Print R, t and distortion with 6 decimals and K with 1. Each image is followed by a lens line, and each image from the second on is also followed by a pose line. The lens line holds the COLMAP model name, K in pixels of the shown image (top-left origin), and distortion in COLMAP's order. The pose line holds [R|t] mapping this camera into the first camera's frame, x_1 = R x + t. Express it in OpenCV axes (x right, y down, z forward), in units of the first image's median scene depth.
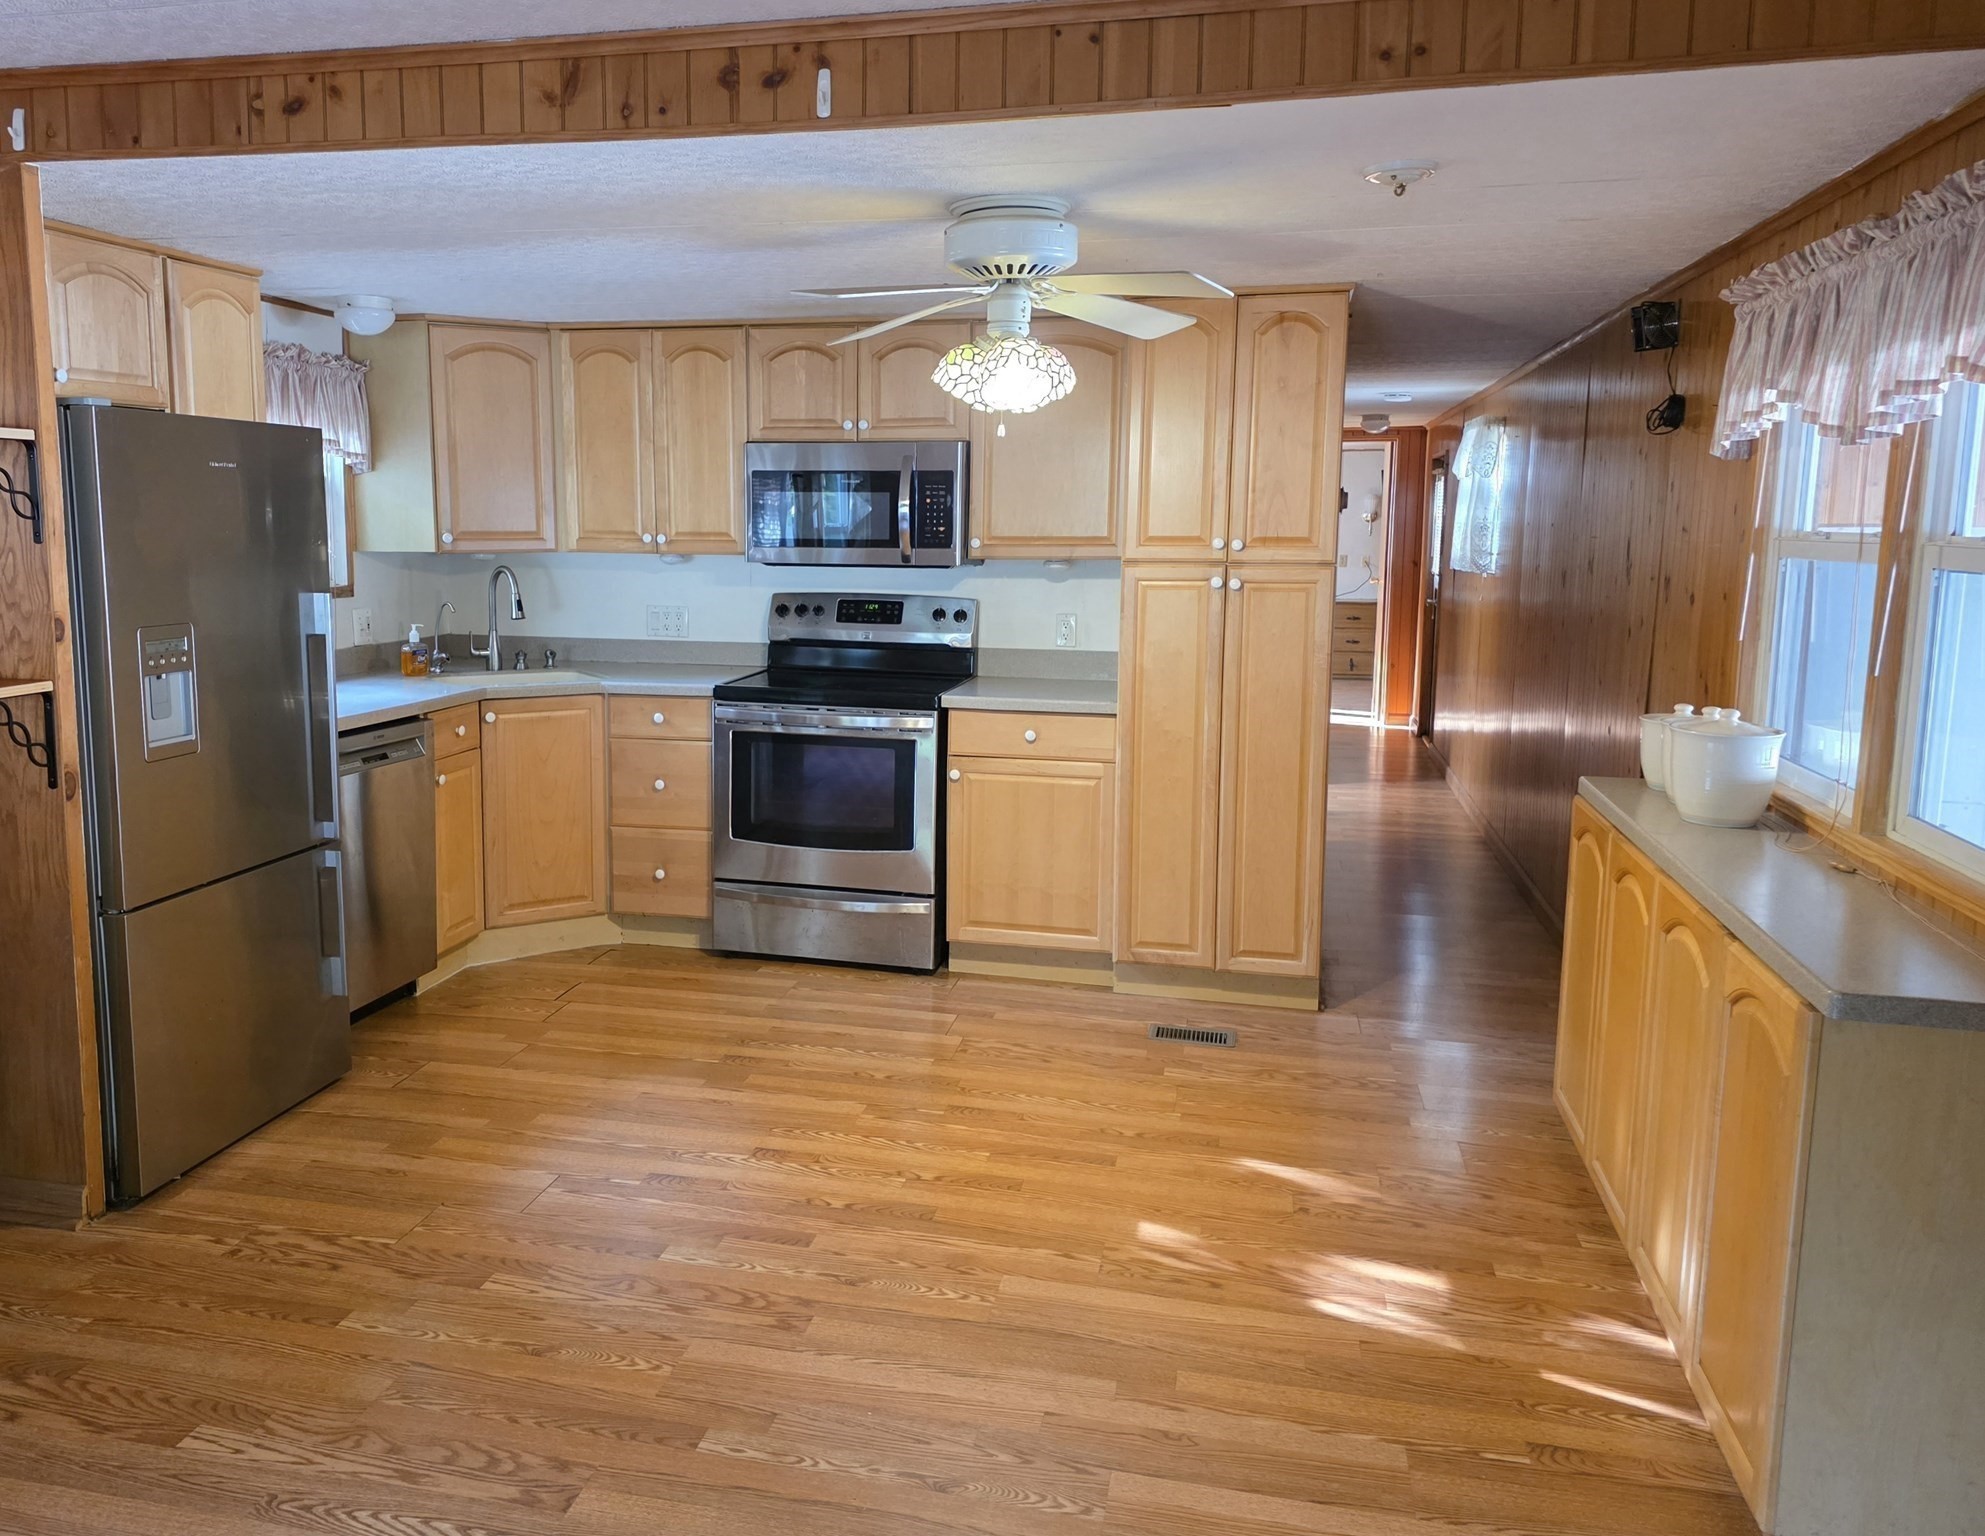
lens RADIAL K [[1583.2, 0, 853.4], [0, 1583.2, 732.6], [0, 0, 1]] dist [0.108961, -0.034395]
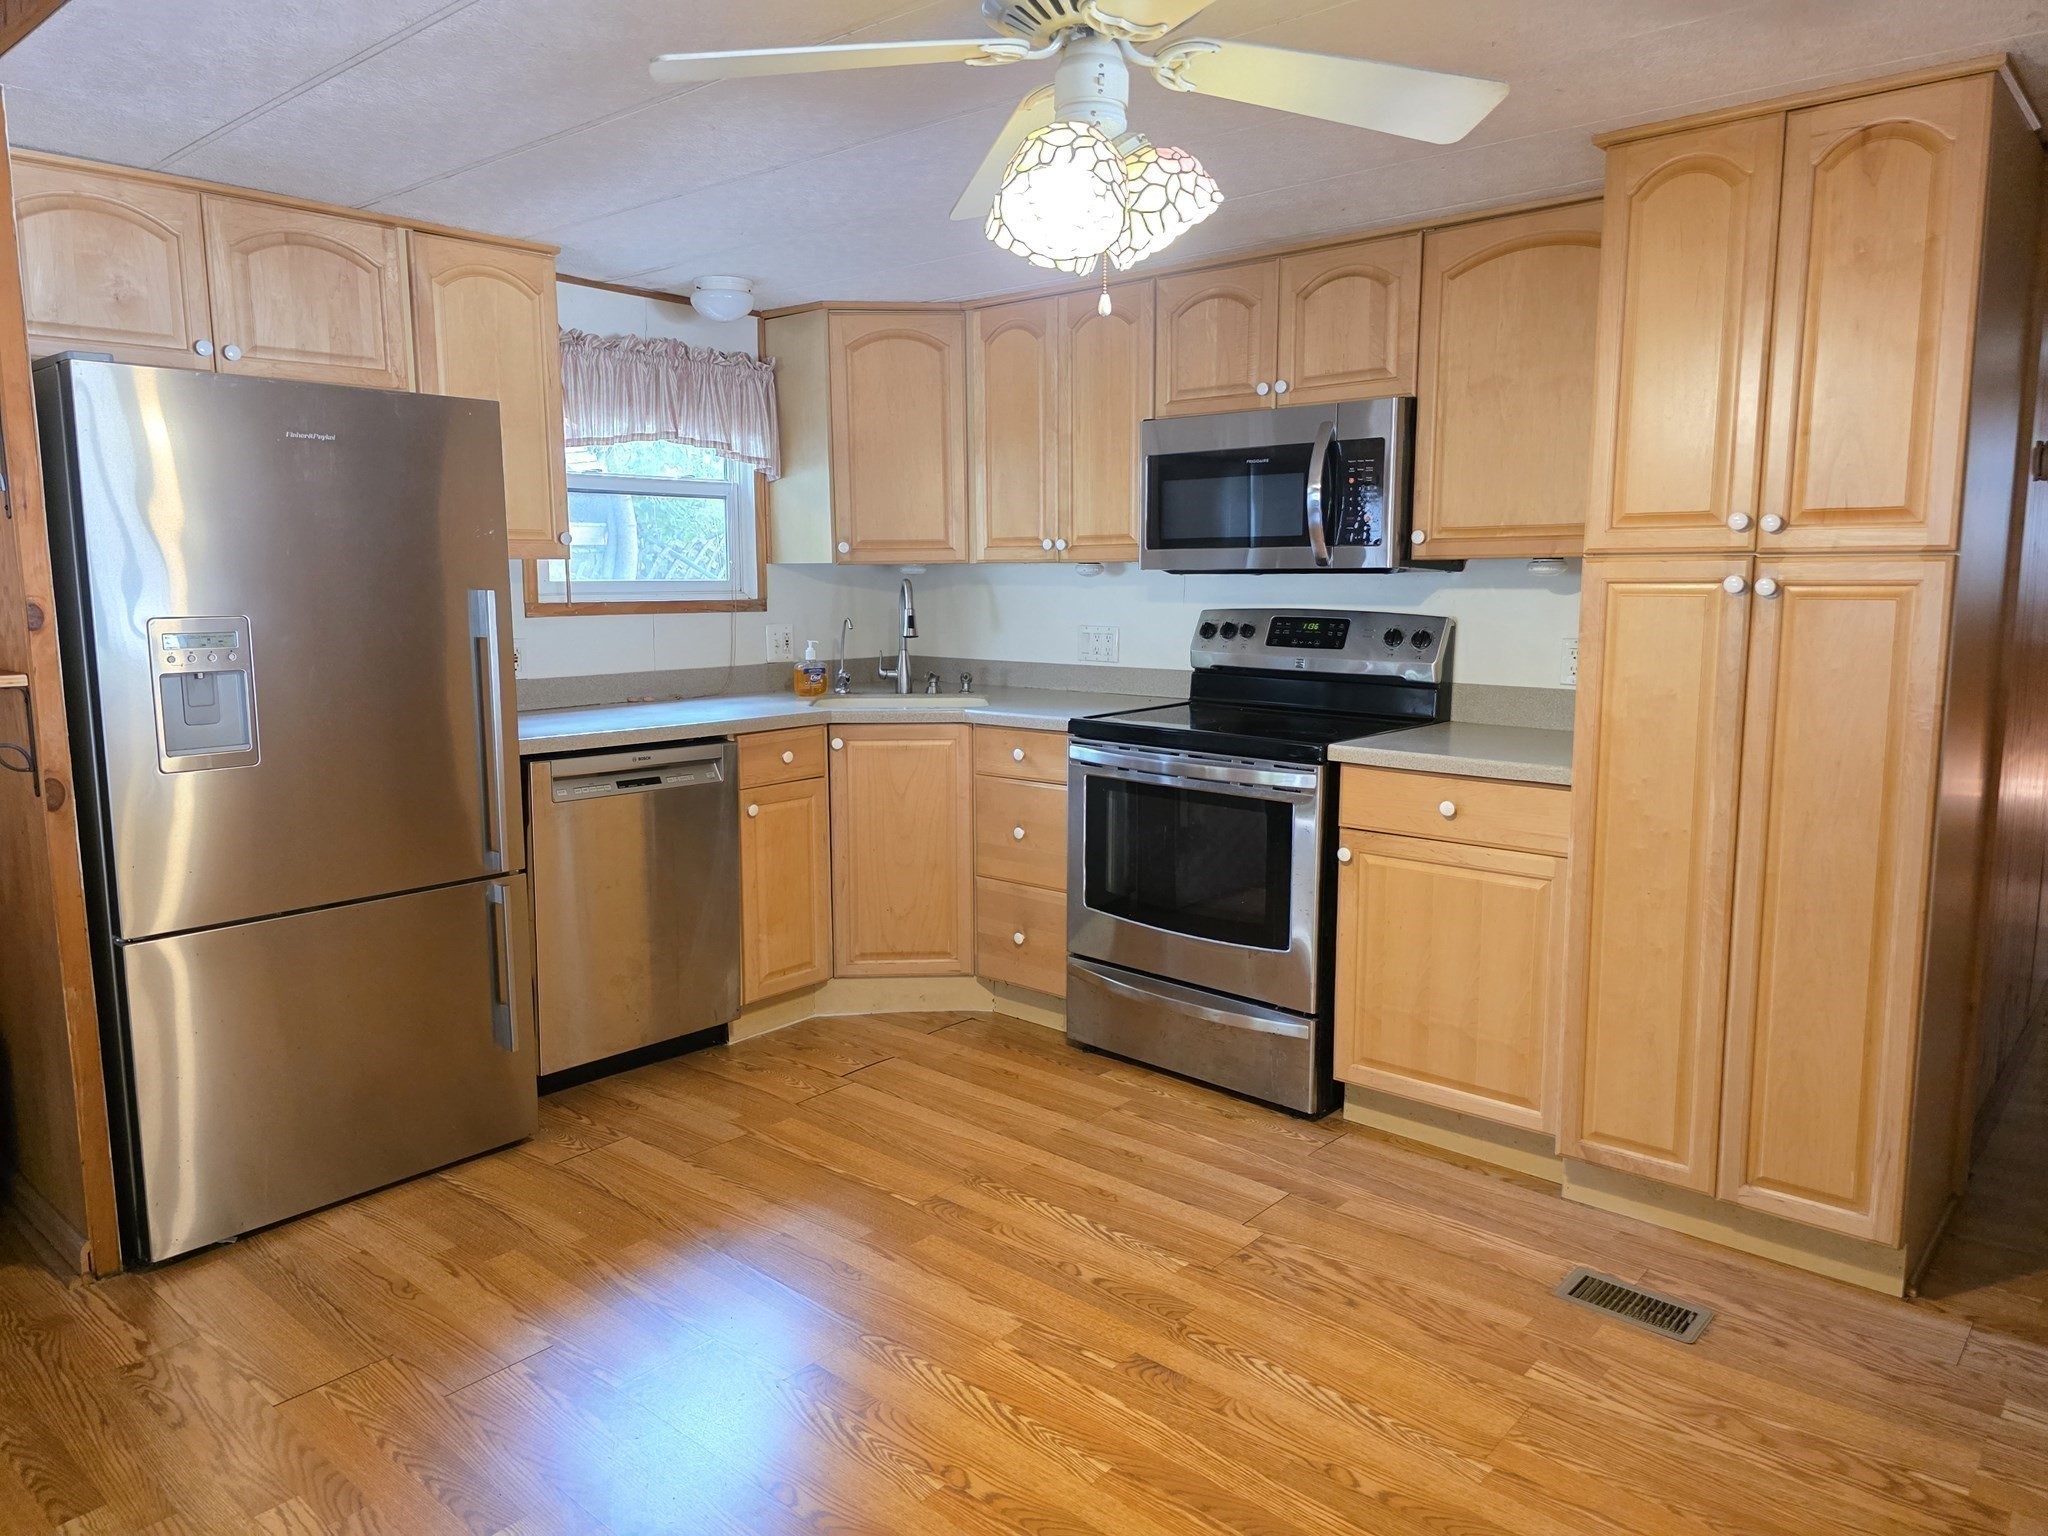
lens RADIAL K [[1388.2, 0, 1001.9], [0, 1388.2, 760.2], [0, 0, 1]] dist [0.061629, -0.045536]
pose [[0.889749, 0.055739, -0.453034, 0.219340], [-0.056133, 0.998344, 0.012586, -0.016369], [0.452986, 0.014232, 0.891404, 0.370916]]
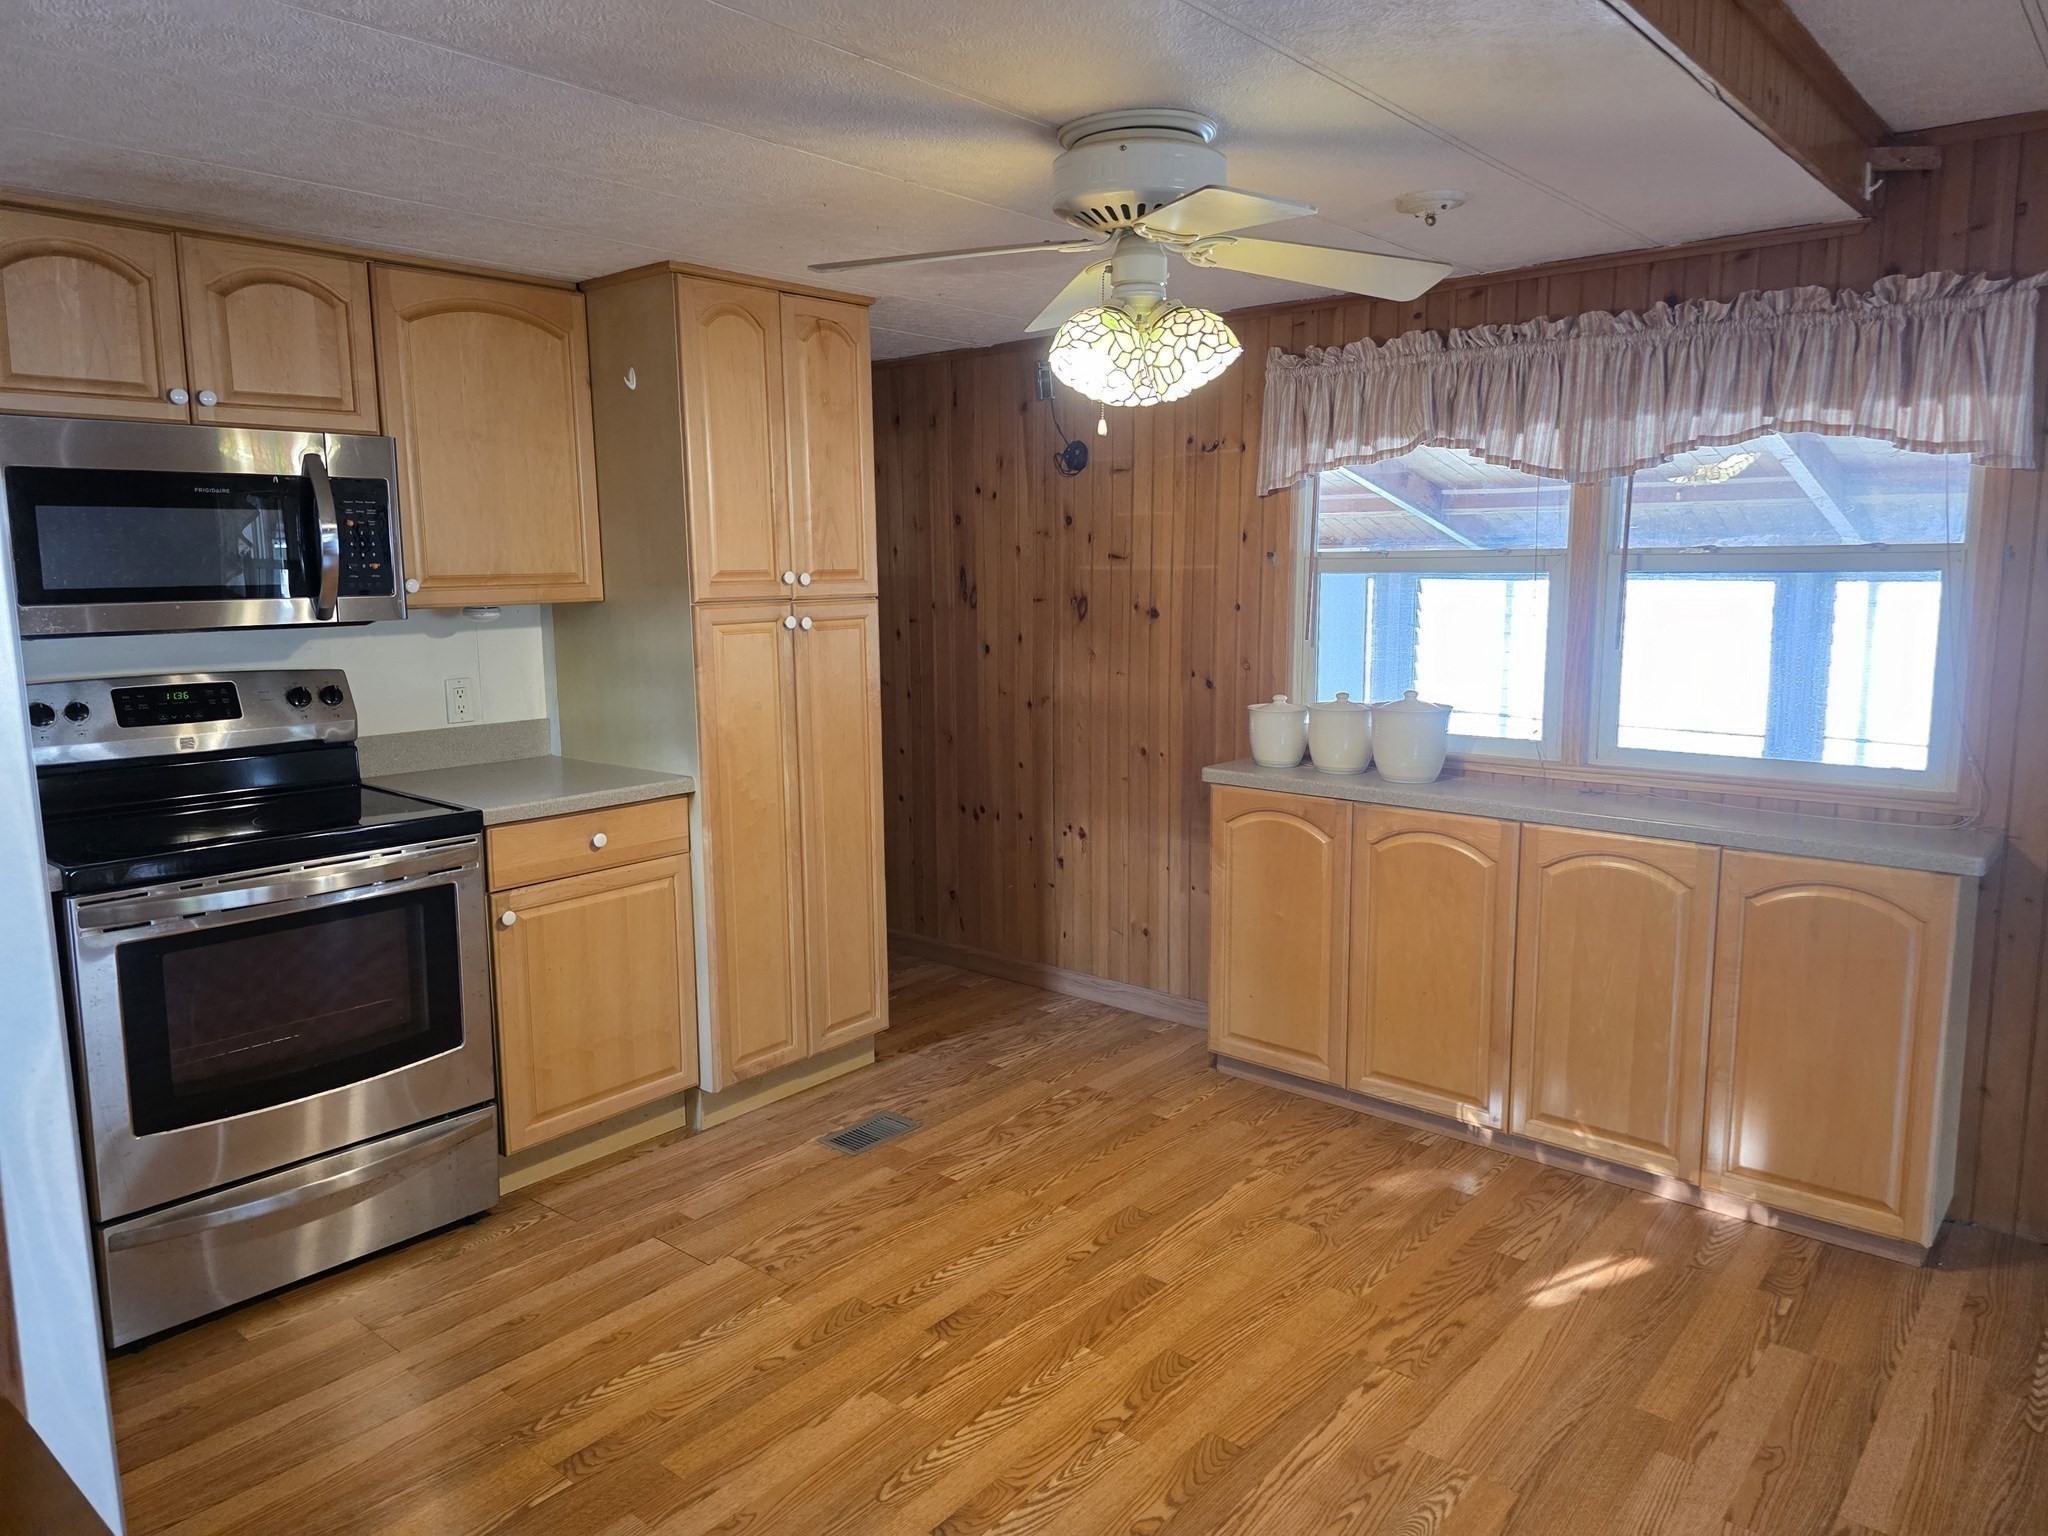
lens RADIAL K [[1388.2, 0, 1016.8], [0, 1388.2, 753.3], [0, 0, 1]] dist [0.061629, -0.045536]
pose [[0.434033, -0.140015, 0.889950, -0.390209], [0.136594, 0.986656, 0.088612, -0.071355], [-0.890482, 0.083102, 0.447366, 0.537992]]
